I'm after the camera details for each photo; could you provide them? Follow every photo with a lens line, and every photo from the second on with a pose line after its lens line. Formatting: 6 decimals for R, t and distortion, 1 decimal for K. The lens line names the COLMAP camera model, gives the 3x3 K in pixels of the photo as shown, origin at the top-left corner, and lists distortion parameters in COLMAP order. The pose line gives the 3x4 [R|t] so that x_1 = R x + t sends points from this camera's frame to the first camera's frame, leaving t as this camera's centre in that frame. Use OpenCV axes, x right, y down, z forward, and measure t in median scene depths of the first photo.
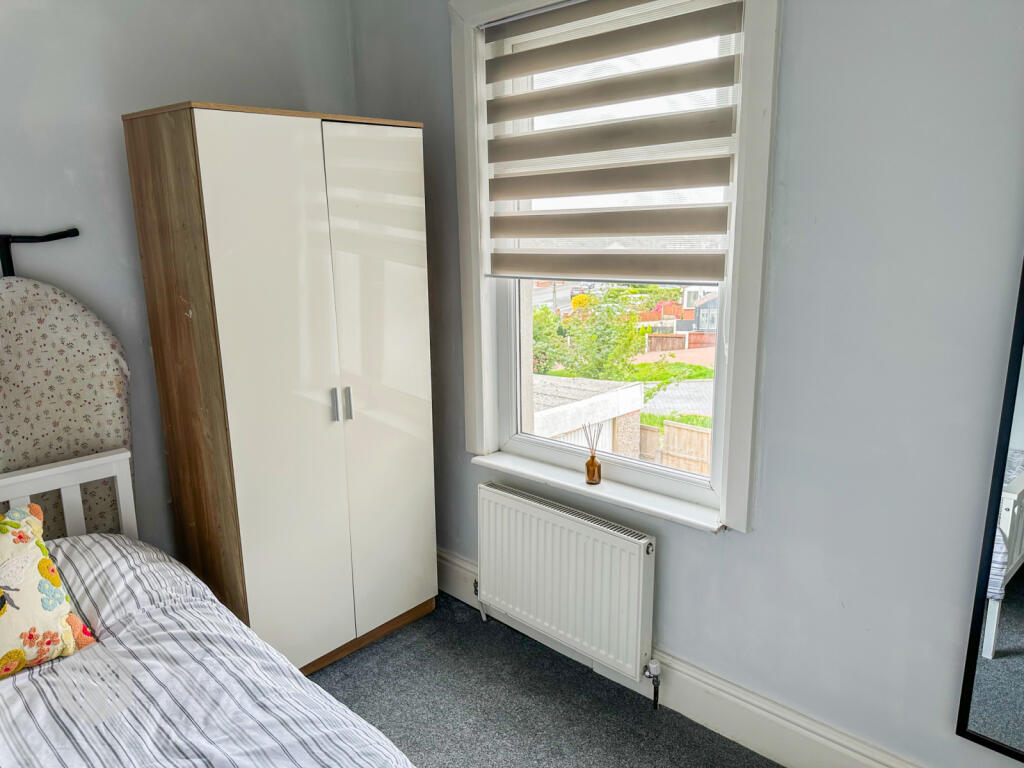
lens RADIAL K [[717.6, 0, 512.0], [0, 717.6, 384.0], [0, 0, 1]] dist [0.024166, -0.036848]
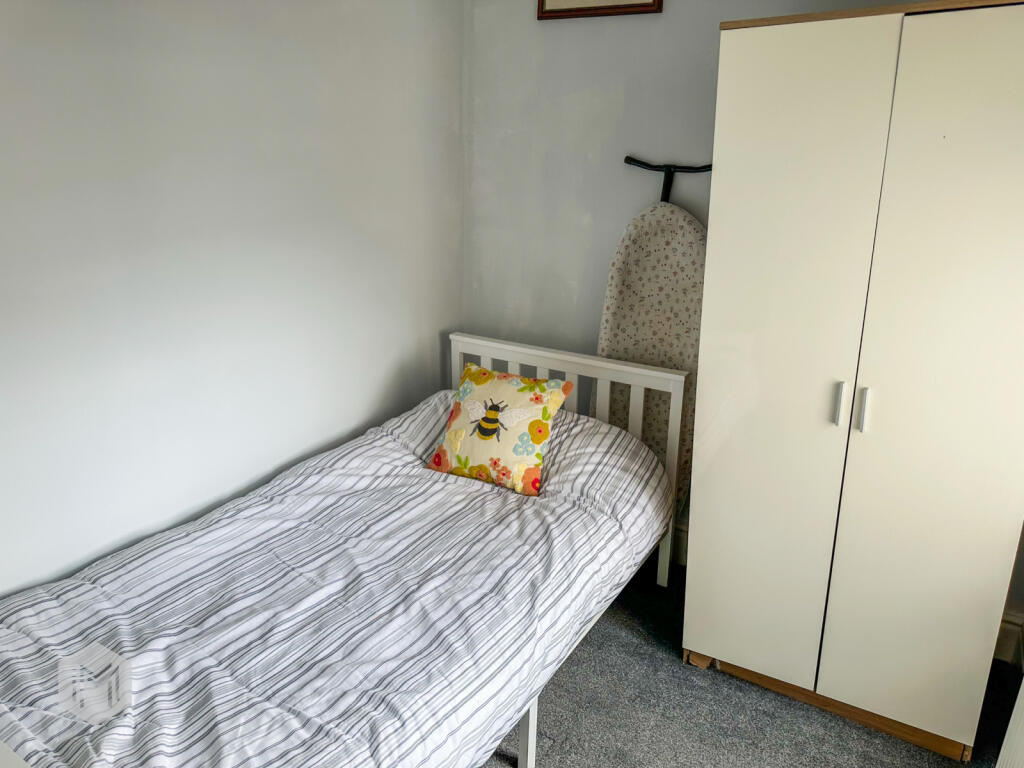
lens RADIAL K [[712.7, 0, 512.0], [0, 712.7, 384.0], [0, 0, 1]] dist [0.149486, -0.246897]
pose [[0.172576, 0.309770, -0.935019, 0.466626], [-0.222020, 0.937066, 0.269470, -0.137602], [0.959648, 0.161089, 0.230490, 0.555329]]
